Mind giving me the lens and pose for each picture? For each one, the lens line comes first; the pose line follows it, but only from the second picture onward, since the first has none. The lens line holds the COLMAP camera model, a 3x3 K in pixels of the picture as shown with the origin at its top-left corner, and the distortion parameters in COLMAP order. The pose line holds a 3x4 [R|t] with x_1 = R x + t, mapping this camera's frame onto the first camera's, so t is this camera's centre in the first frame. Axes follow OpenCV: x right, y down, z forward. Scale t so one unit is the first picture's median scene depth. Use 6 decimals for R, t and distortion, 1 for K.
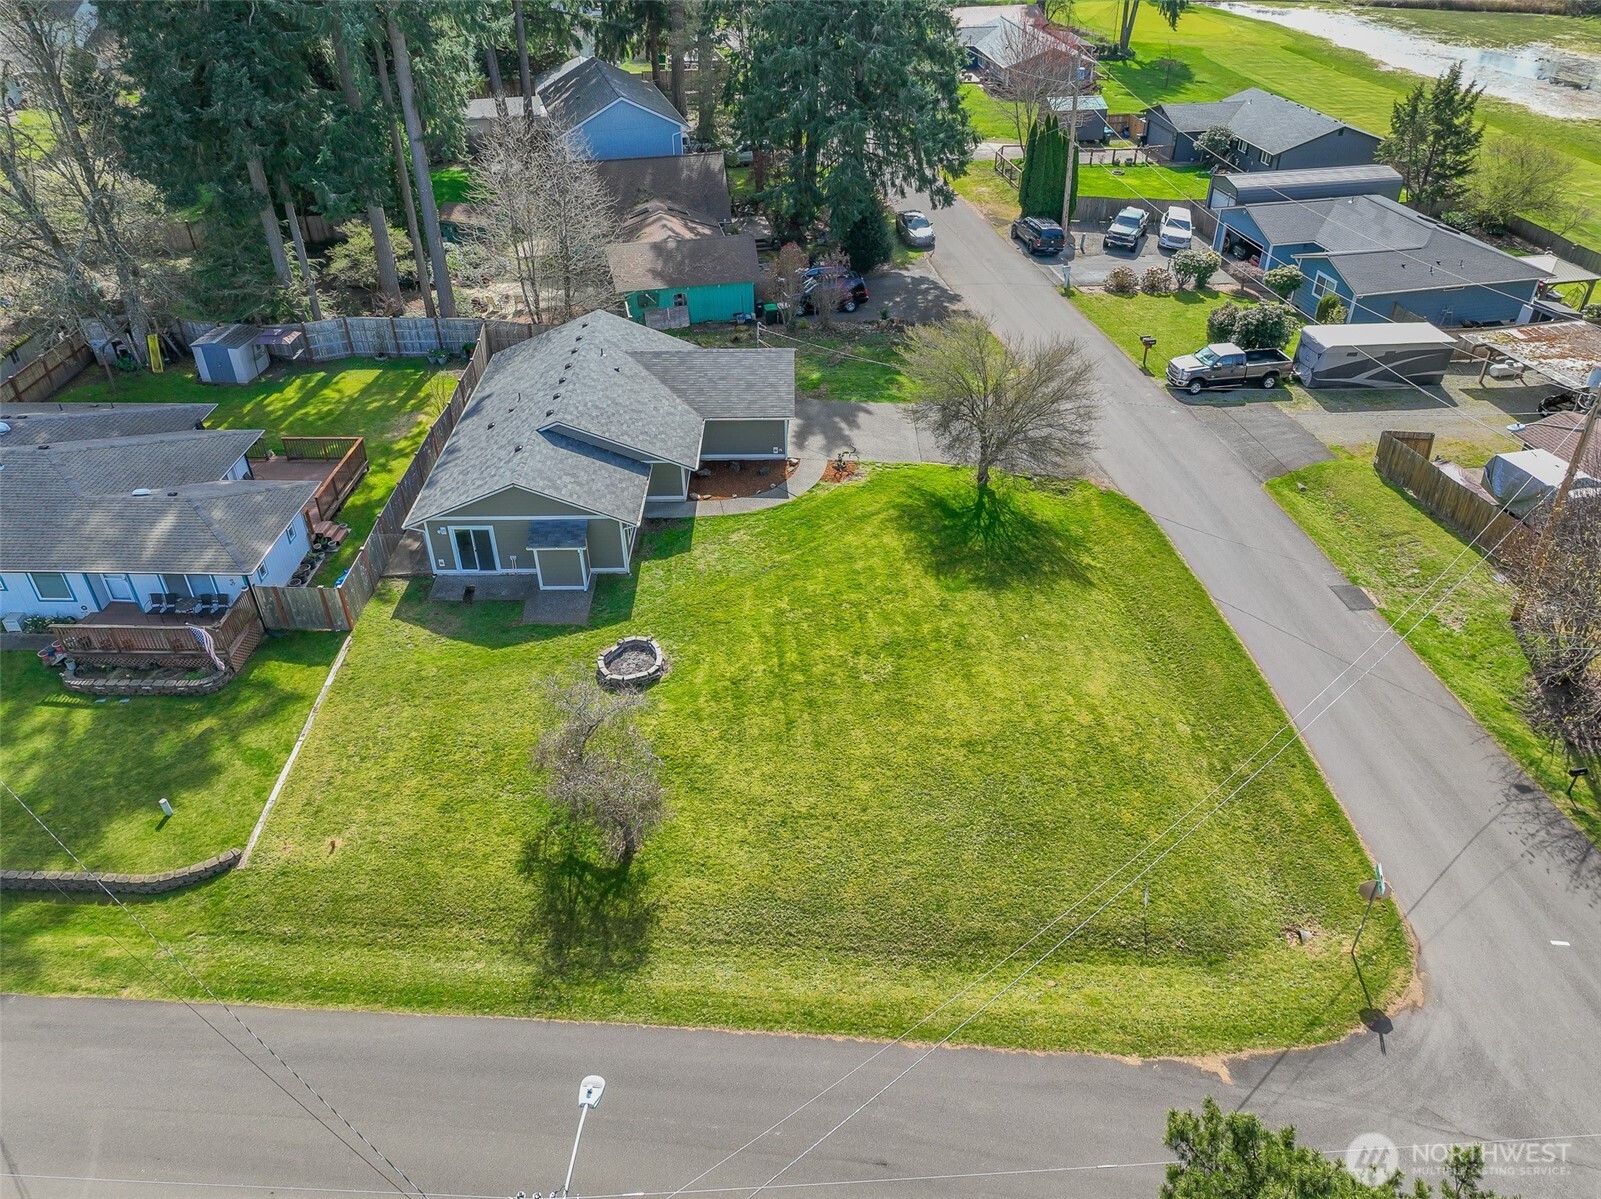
lens RADIAL K [[1164.9, 0, 811.5], [0, 1164.9, 599.7], [0, 0, 1]] dist [0.004650, 0.005644]
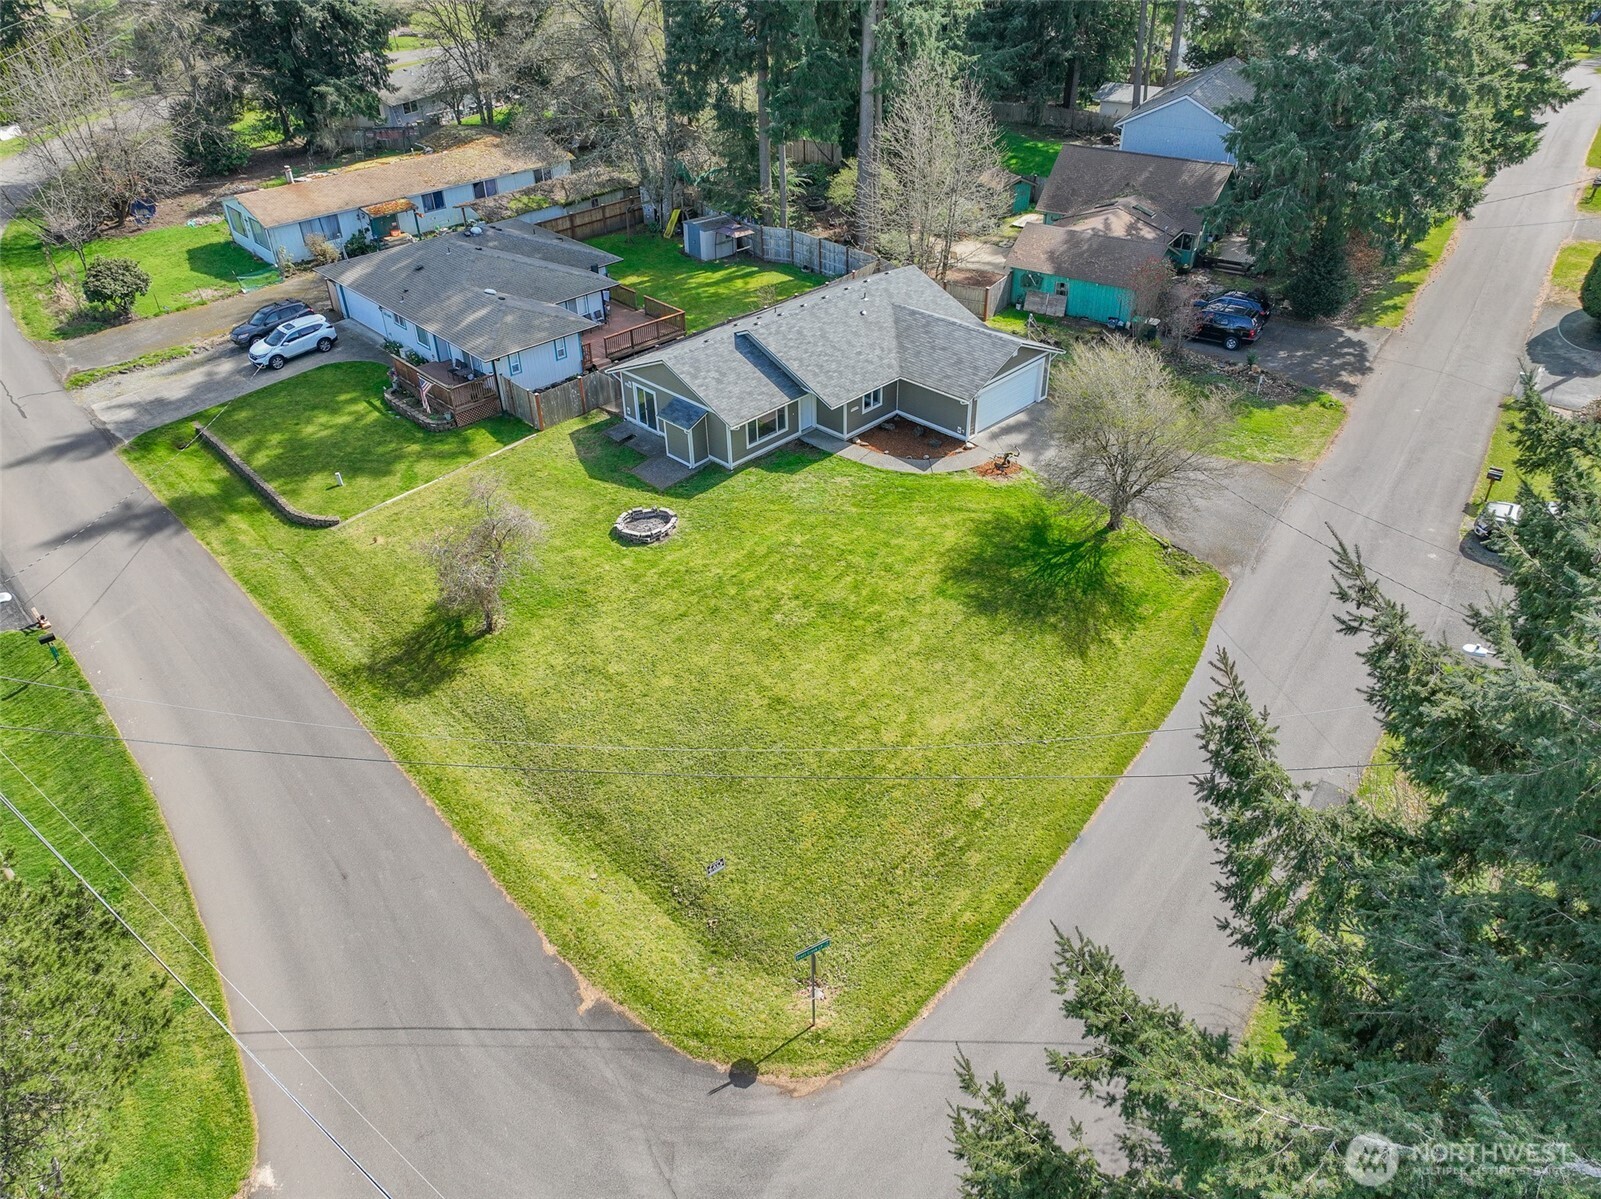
lens RADIAL K [[1164.9, 0, 811.5], [0, 1164.9, 599.7], [0, 0, 1]] dist [0.004650, 0.005644]
pose [[0.712052, 0.398210, -0.578283, 0.664118], [-0.396395, 0.907797, 0.137025, -0.103136], [0.579528, 0.131659, 0.804247, 0.155893]]
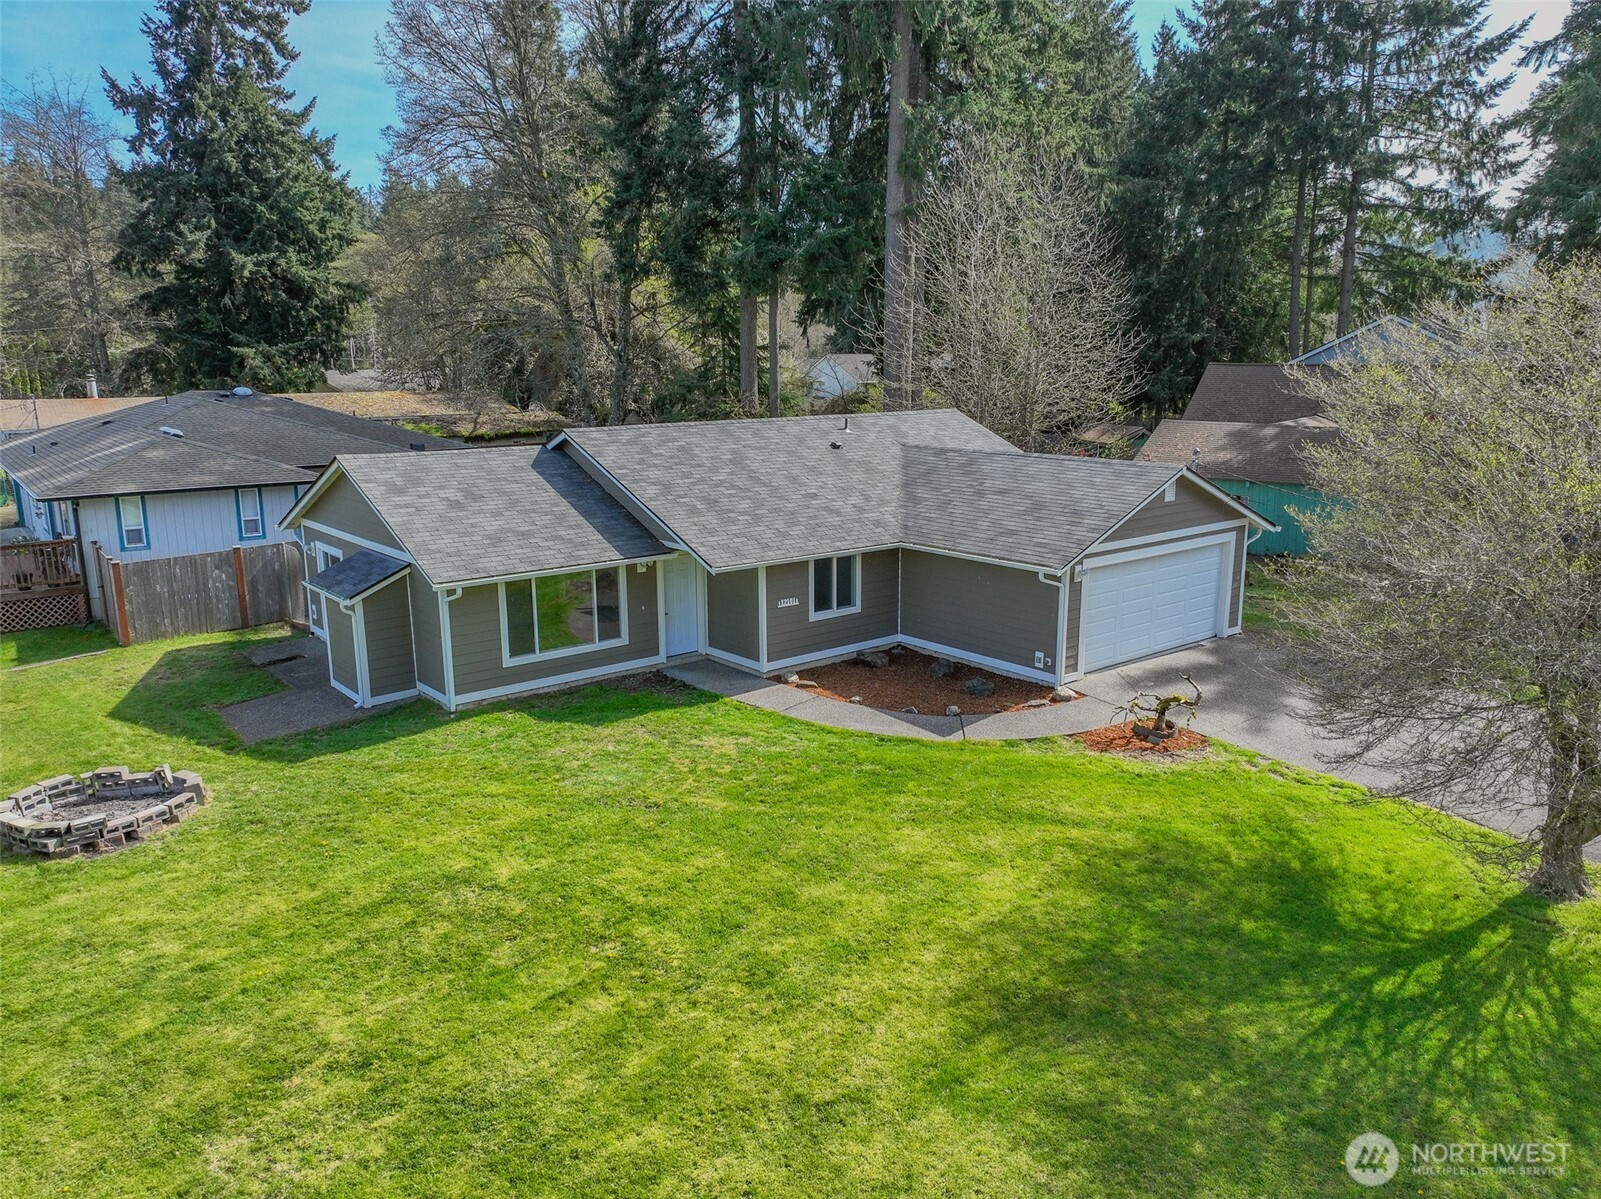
lens RADIAL K [[1164.9, 0, 811.5], [0, 1164.9, 599.7], [0, 0, 1]] dist [0.004650, 0.005644]
pose [[0.637419, 0.167032, -0.752195, 0.286928], [-0.443787, 0.877625, -0.181186, -0.044463], [0.629881, 0.449305, 0.633541, 0.850993]]
